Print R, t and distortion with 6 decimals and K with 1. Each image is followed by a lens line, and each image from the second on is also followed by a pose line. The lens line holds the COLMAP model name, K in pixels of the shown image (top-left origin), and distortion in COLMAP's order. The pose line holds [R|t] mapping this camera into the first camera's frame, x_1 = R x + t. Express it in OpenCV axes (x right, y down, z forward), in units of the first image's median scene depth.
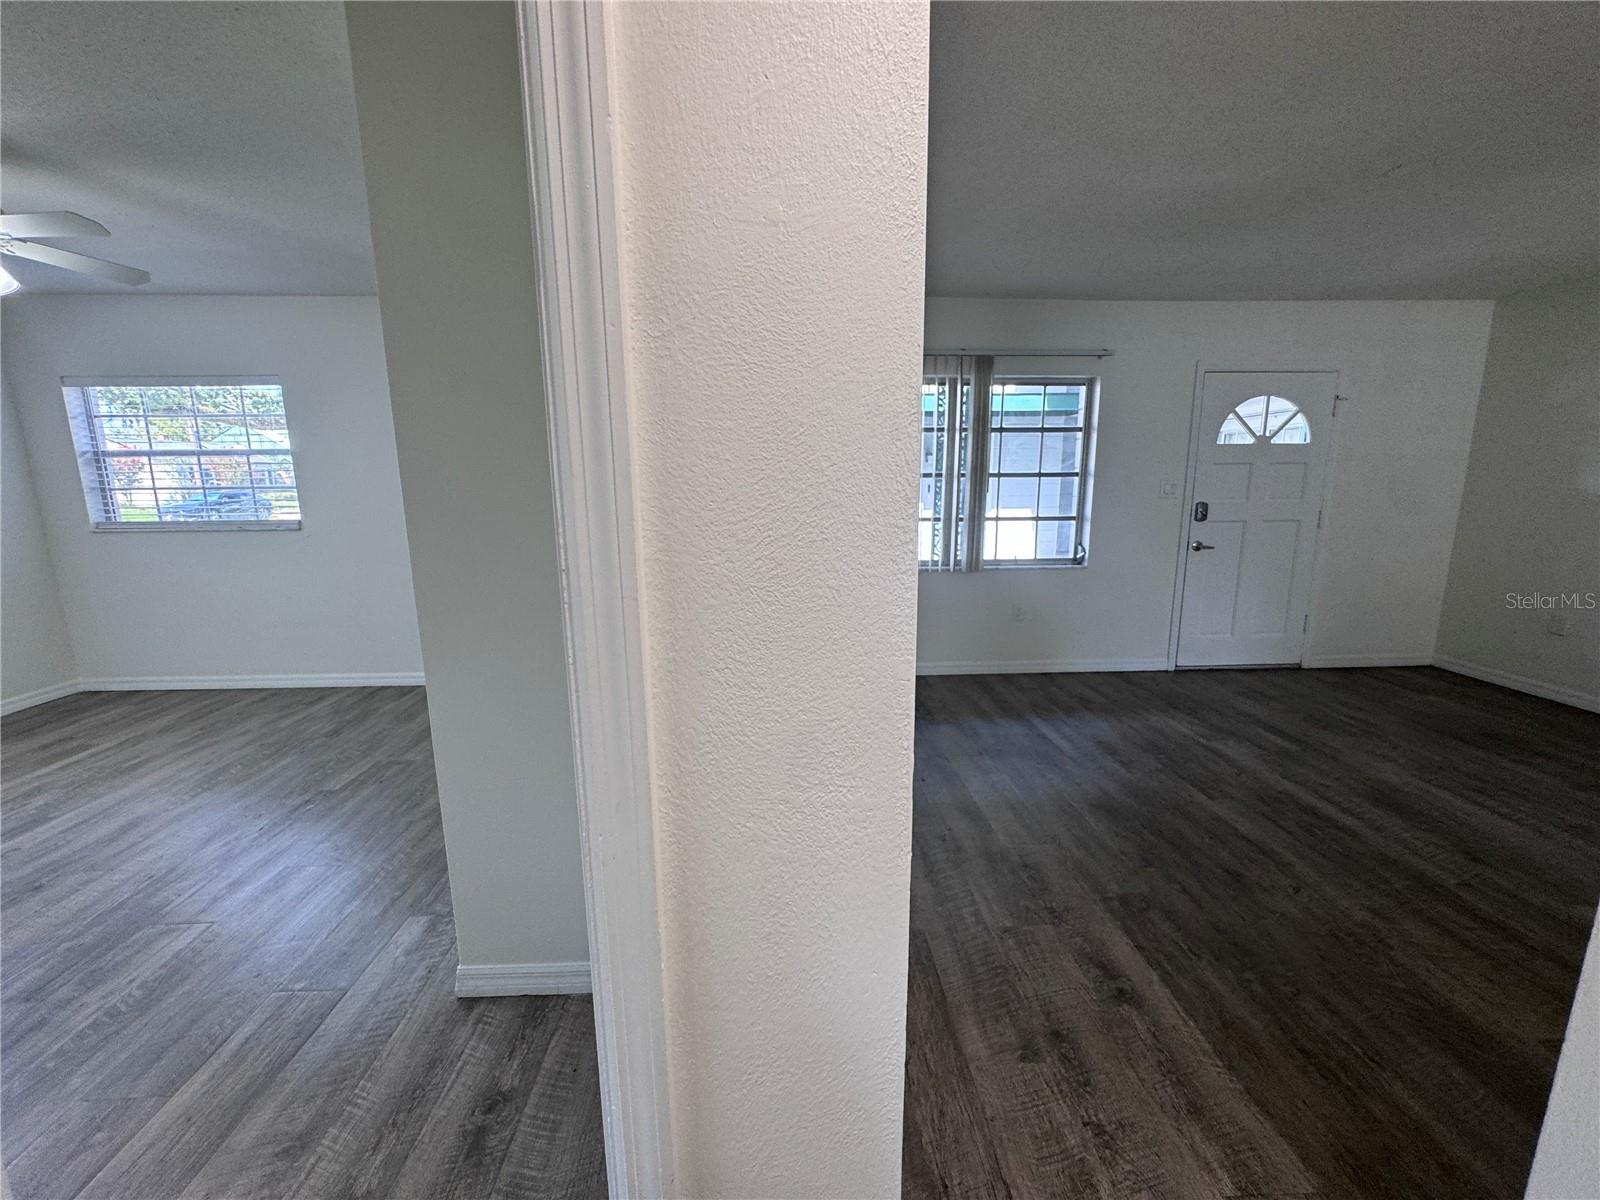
lens RADIAL K [[644.6, 0, 799.8], [0, 644.6, 600.6], [0, 0, 1]] dist [0.002140, -0.000241]
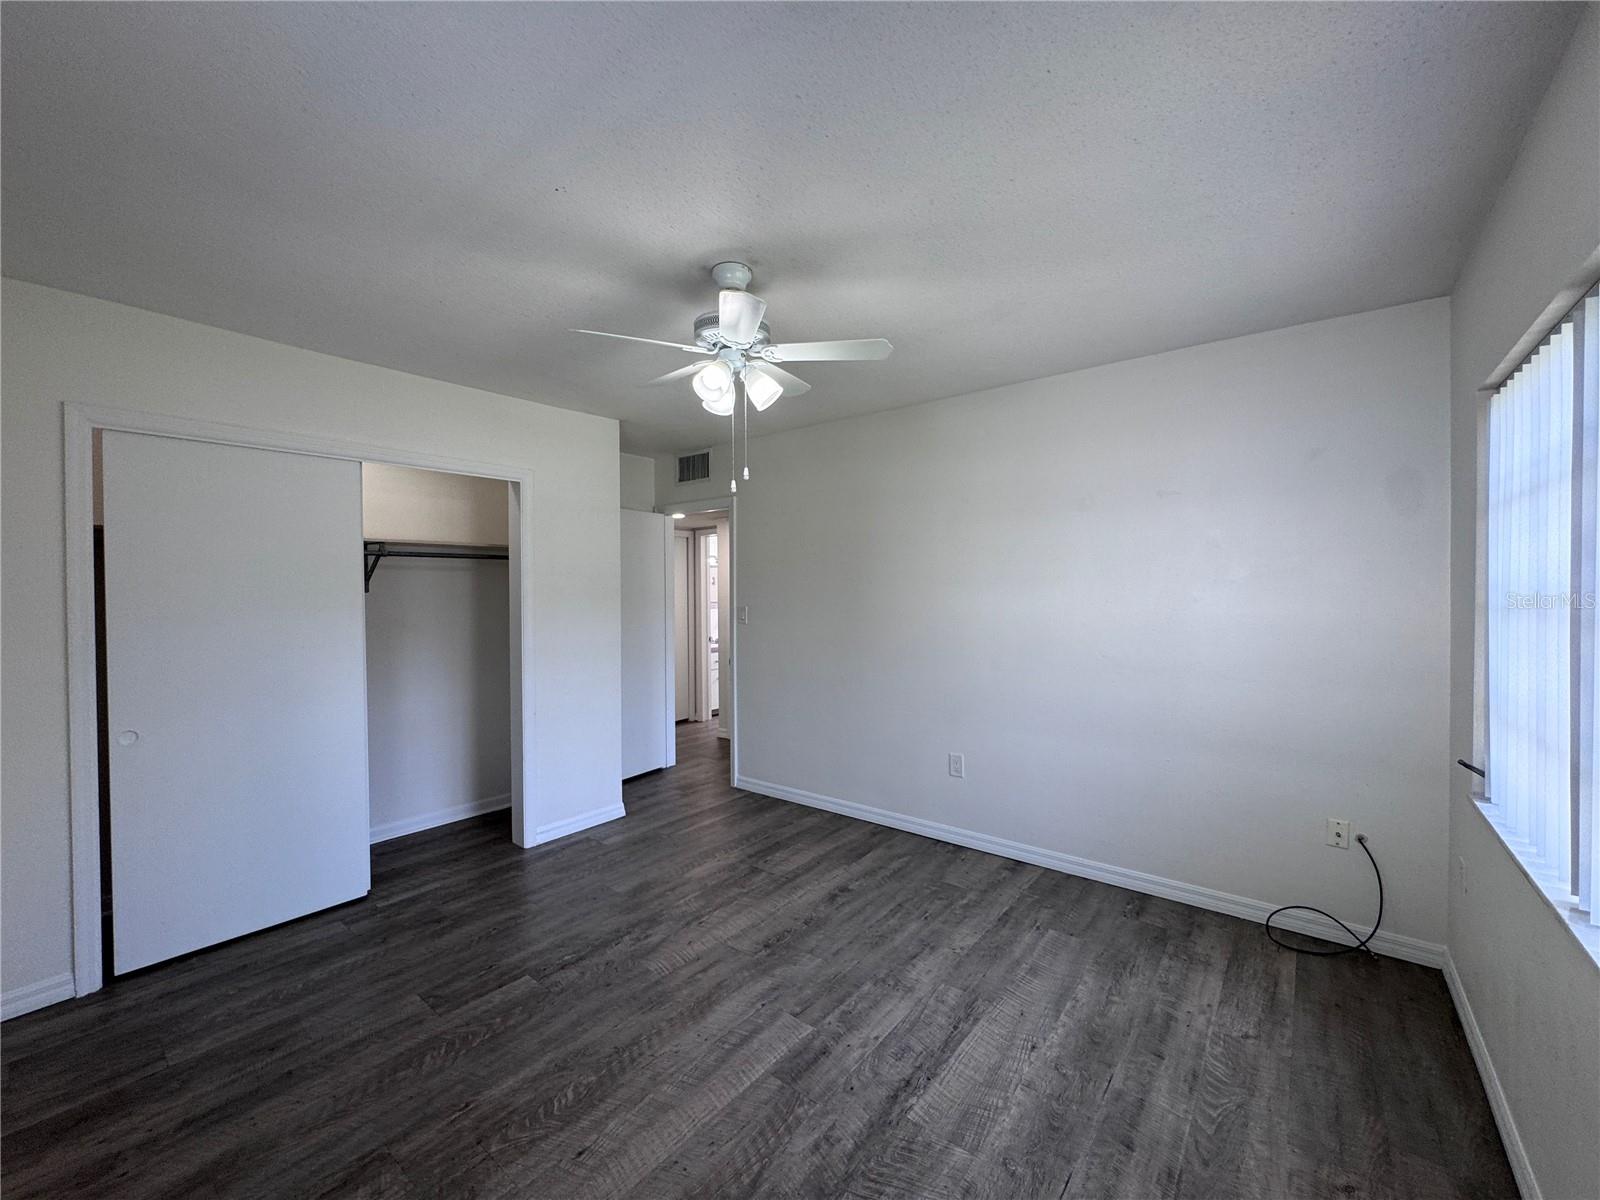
lens RADIAL K [[644.6, 0, 797.8], [0, 644.6, 598.6], [0, 0, 1]] dist [0.002140, -0.000241]
pose [[-0.755057, 0.005631, 0.655635, -1.501119], [0.135182, 0.979816, 0.147266, -0.242510], [-0.641572, 0.199824, -0.740578, 1.284109]]
